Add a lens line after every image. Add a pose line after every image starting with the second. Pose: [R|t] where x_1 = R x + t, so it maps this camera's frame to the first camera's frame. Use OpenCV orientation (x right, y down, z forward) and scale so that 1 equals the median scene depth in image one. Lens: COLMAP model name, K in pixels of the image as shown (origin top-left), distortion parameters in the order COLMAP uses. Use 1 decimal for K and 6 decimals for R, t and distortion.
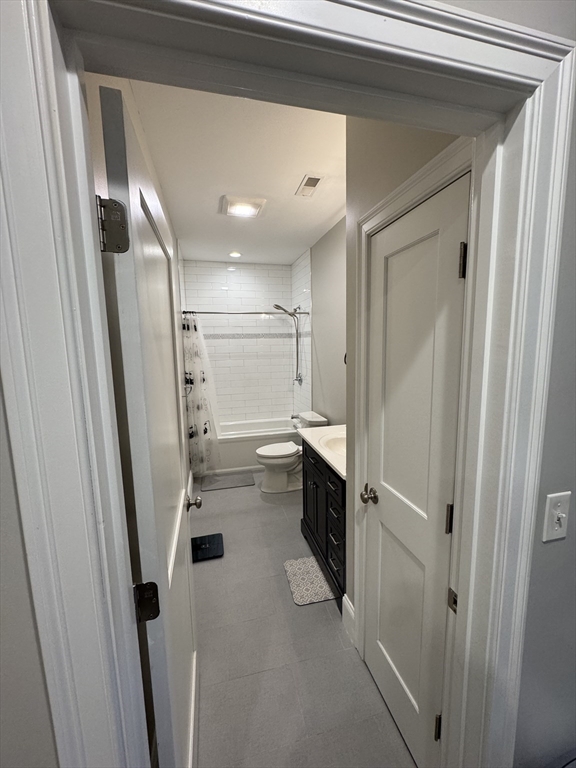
lens RADIAL K [[305.3, 0, 287.9], [0, 305.3, 382.2], [0, 0, 1]] dist [-0.004245, 0.000227]
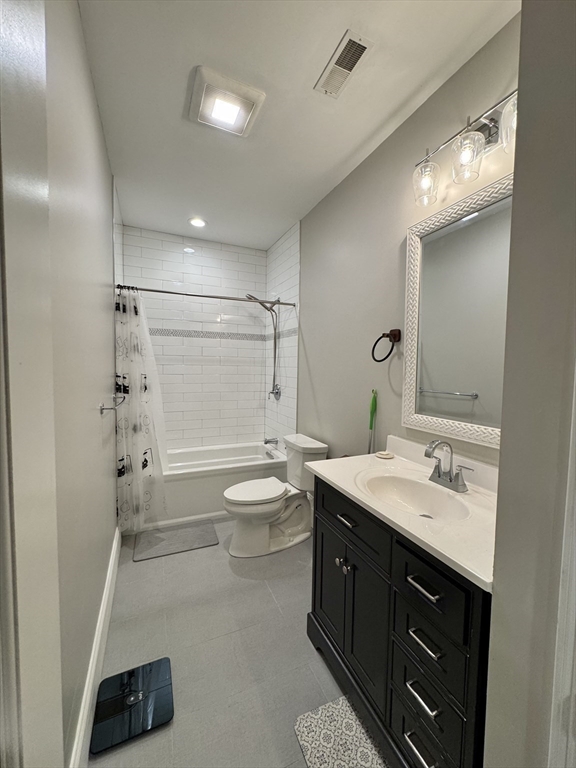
lens RADIAL K [[305.3, 0, 287.6], [0, 305.3, 383.0], [0, 0, 1]] dist [-0.004245, 0.000227]
pose [[0.985262, 0.023889, 0.169377, -0.080231], [-0.011594, 0.997249, -0.073210, 0.028364], [-0.170660, 0.070168, 0.982828, 0.281872]]
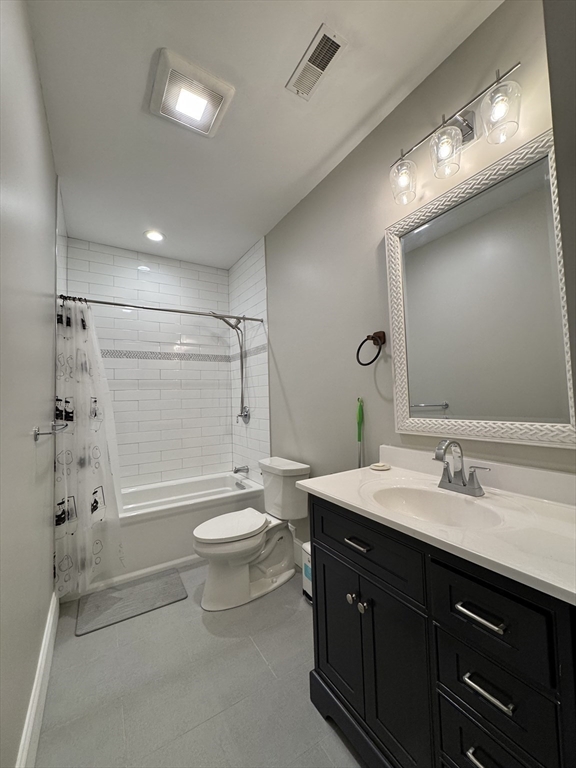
lens RADIAL K [[305.3, 0, 287.9], [0, 305.3, 382.9], [0, 0, 1]] dist [-0.004245, 0.000227]
pose [[0.952341, 0.002845, 0.305021, -0.103654], [0.052335, 0.983605, -0.172574, 0.054904], [-0.300512, 0.180313, 0.936579, 0.345649]]
